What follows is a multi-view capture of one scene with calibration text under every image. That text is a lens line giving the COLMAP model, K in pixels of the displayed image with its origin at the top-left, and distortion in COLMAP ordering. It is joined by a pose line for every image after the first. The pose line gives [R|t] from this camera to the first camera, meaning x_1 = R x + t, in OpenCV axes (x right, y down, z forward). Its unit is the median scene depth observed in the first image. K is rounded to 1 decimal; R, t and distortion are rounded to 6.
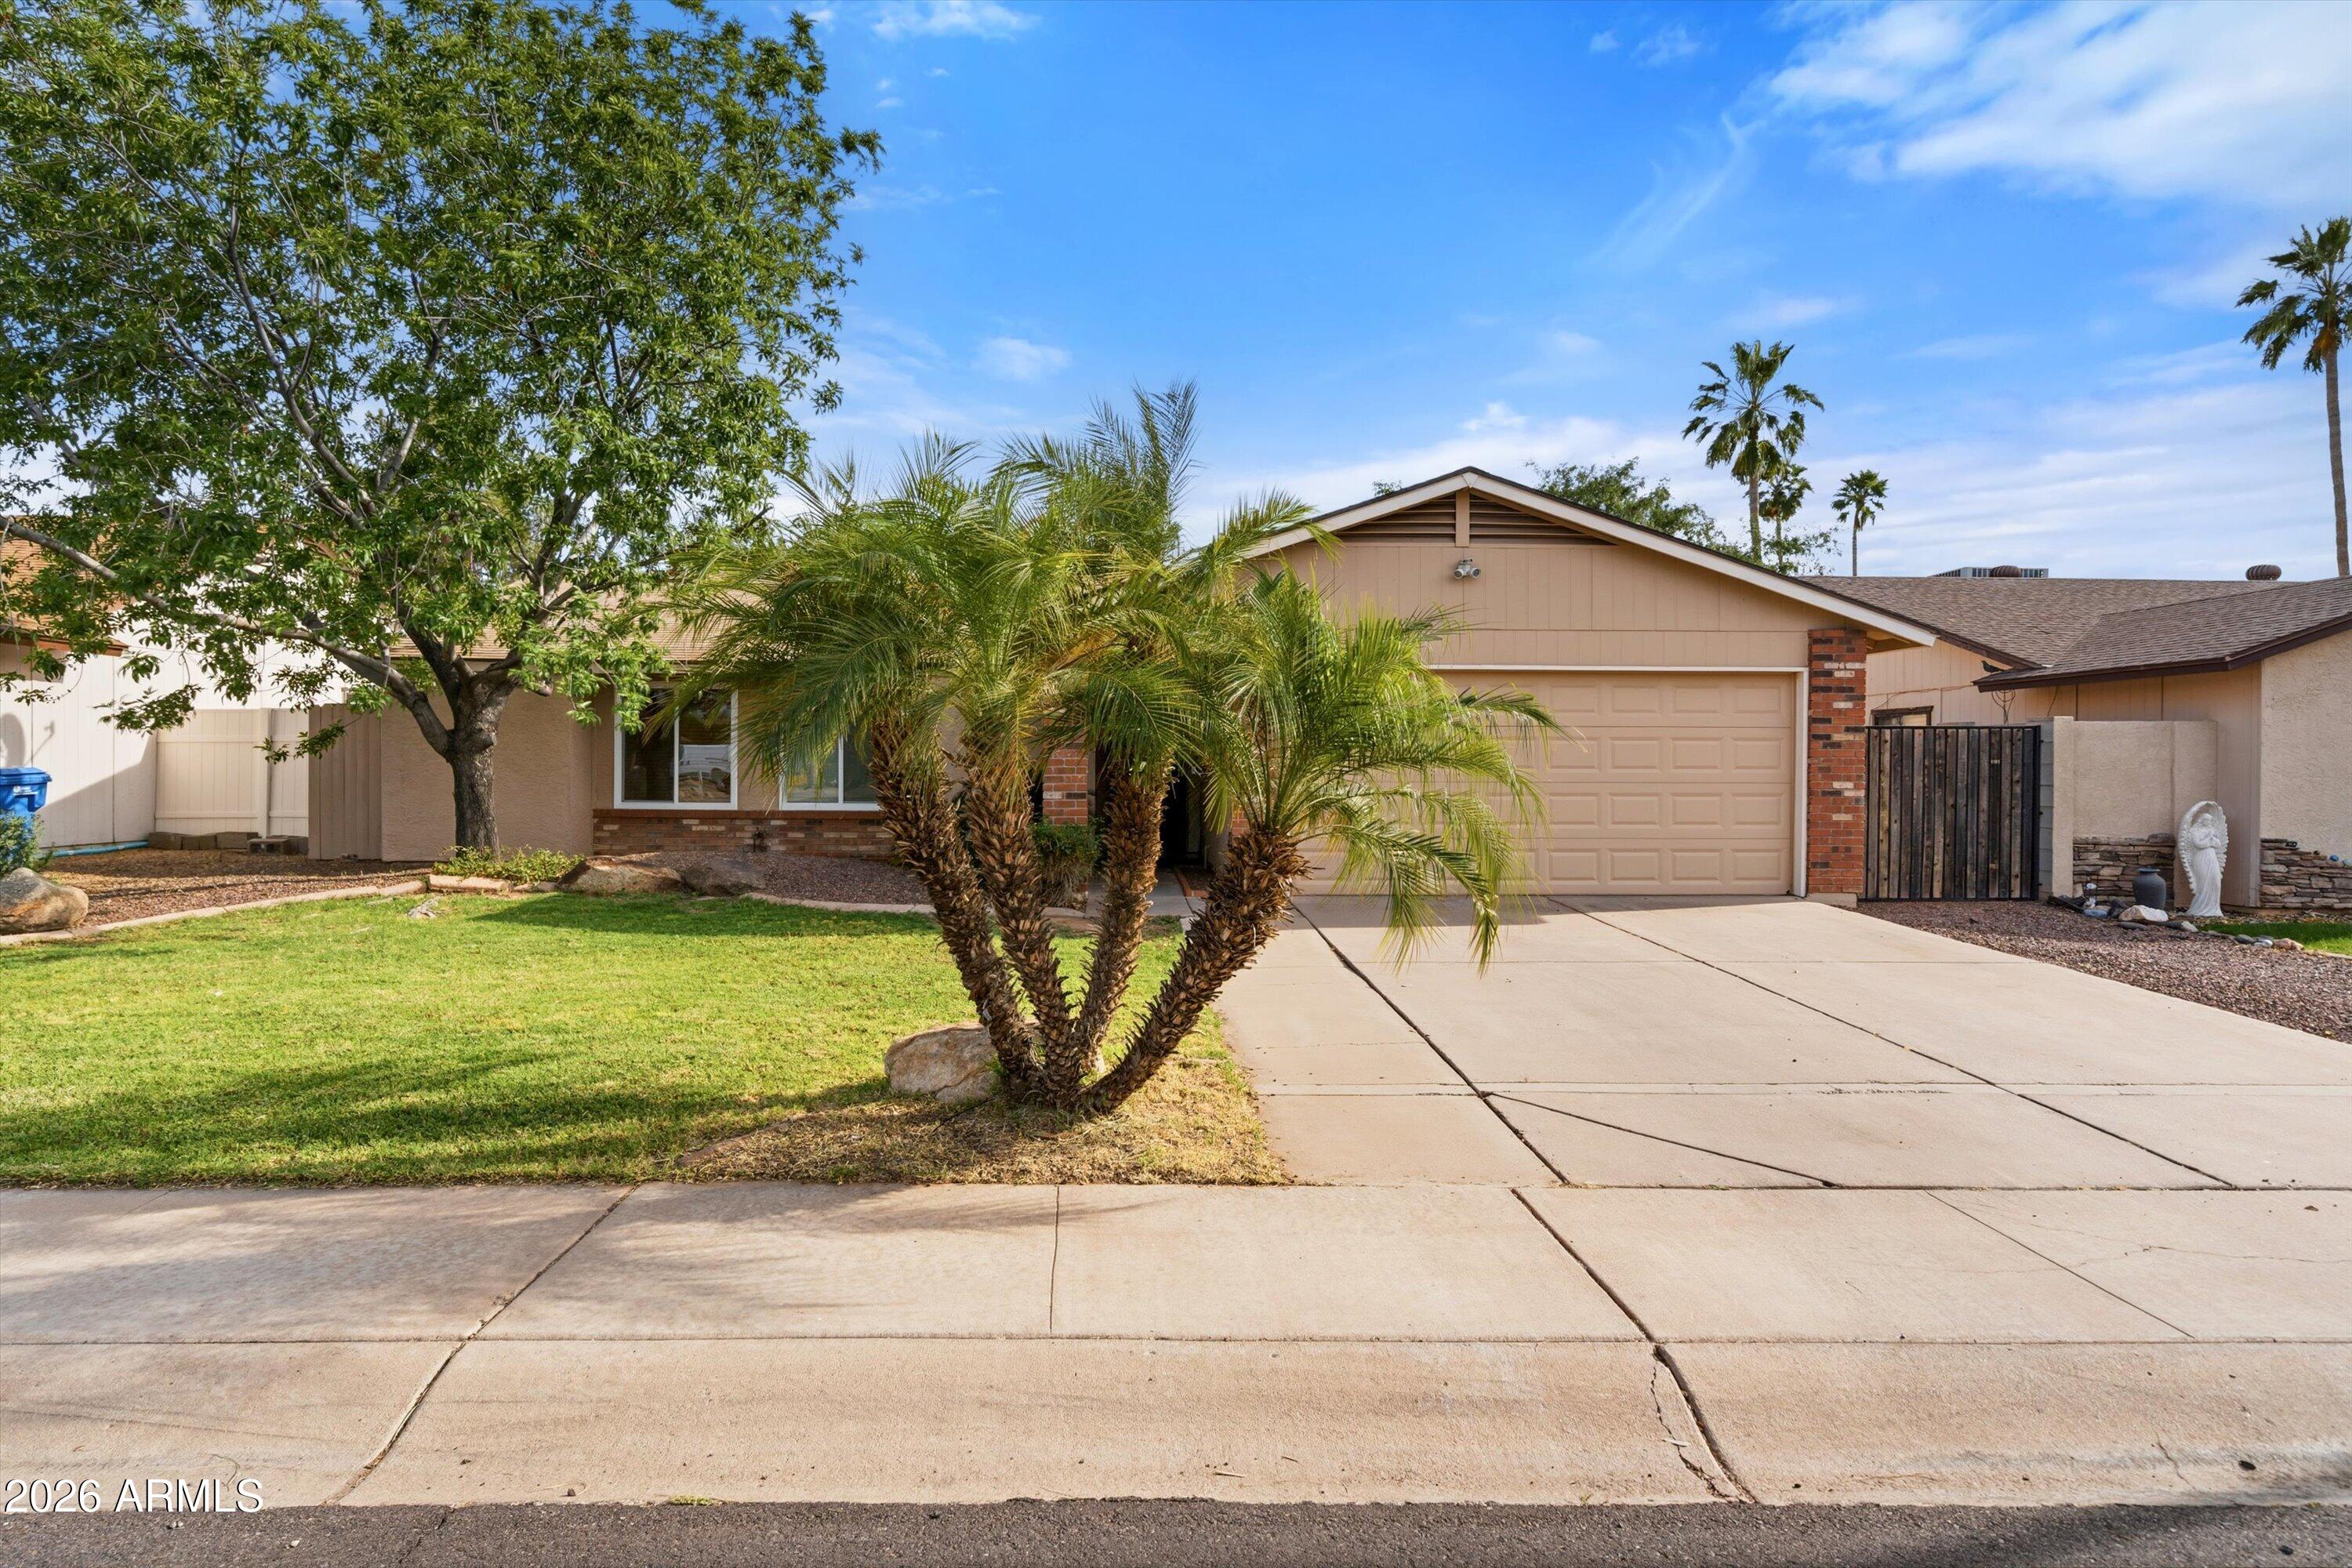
lens RADIAL K [[1310.9, 0, 1176.0], [0, 1310.9, 784.0], [0, 0, 1]] dist [0.004154, 0.001276]
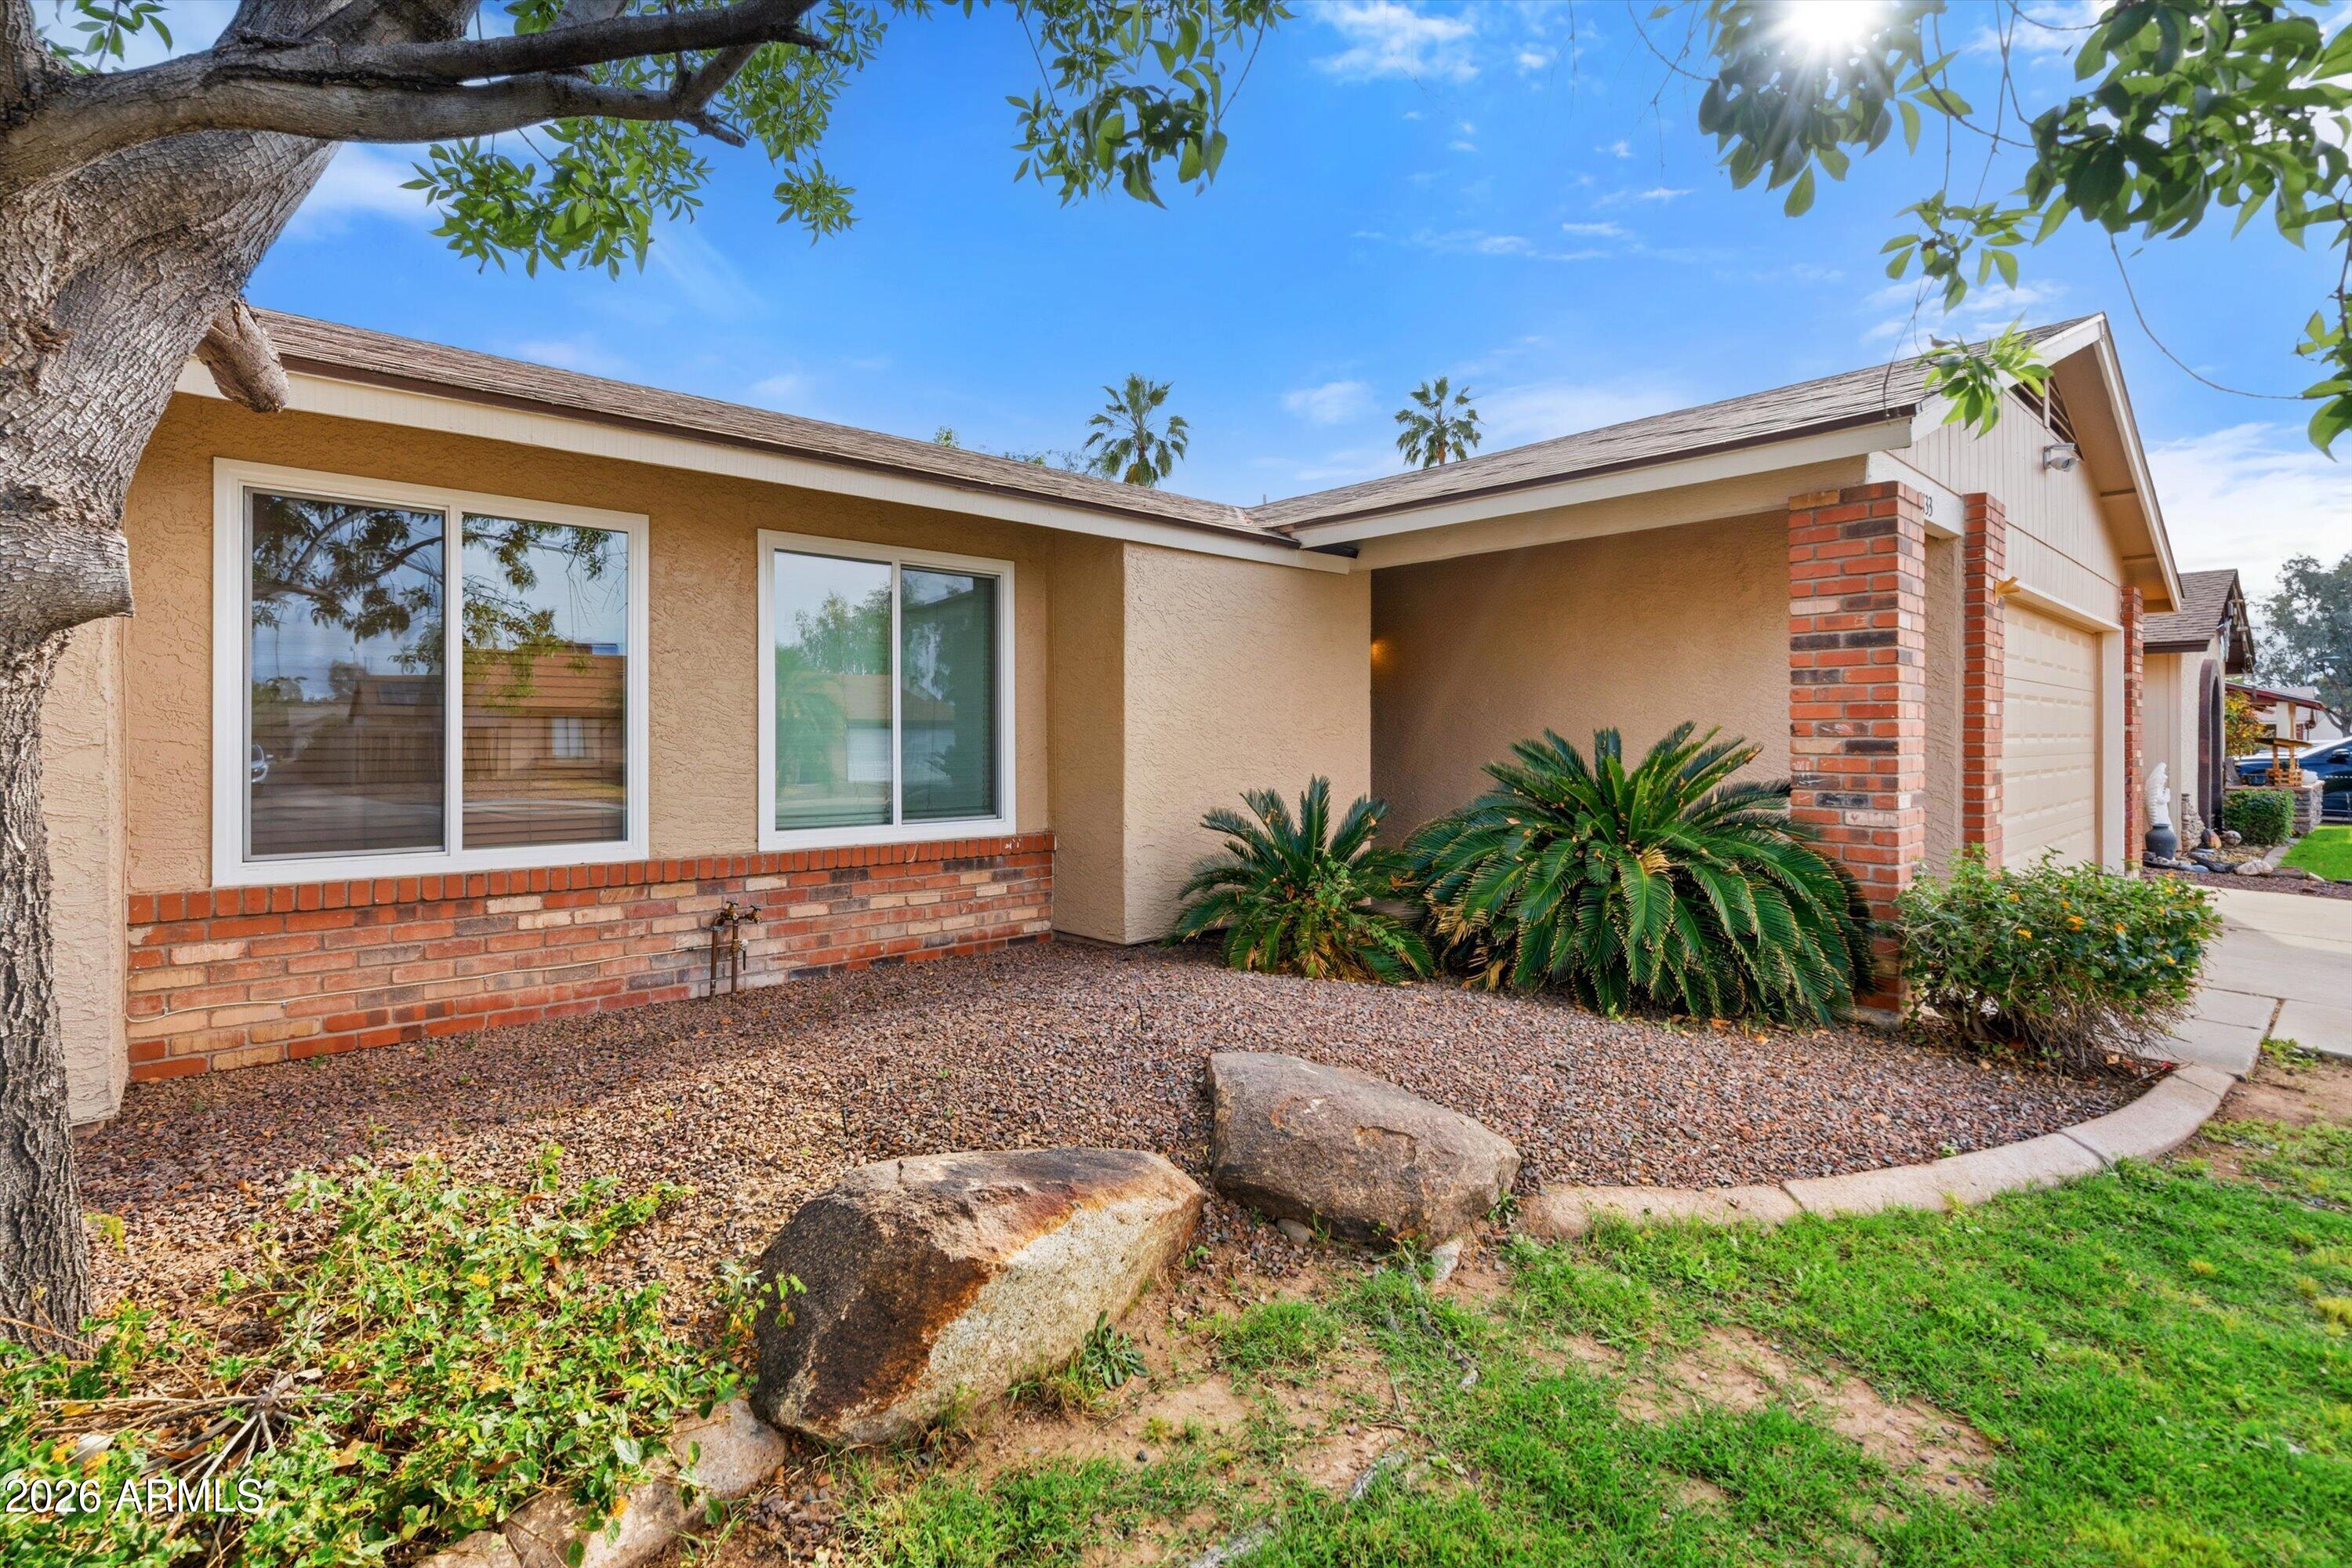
lens RADIAL K [[1071.8, 0, 1148.7], [0, 1071.8, 749.6], [0, 0, 1]] dist [0.000796, 0.000158]
pose [[0.774508, -0.011219, 0.632465, -0.490496], [0.012073, 0.999923, 0.002952, -0.012334], [-0.632449, 0.005349, 0.774583, 0.795274]]
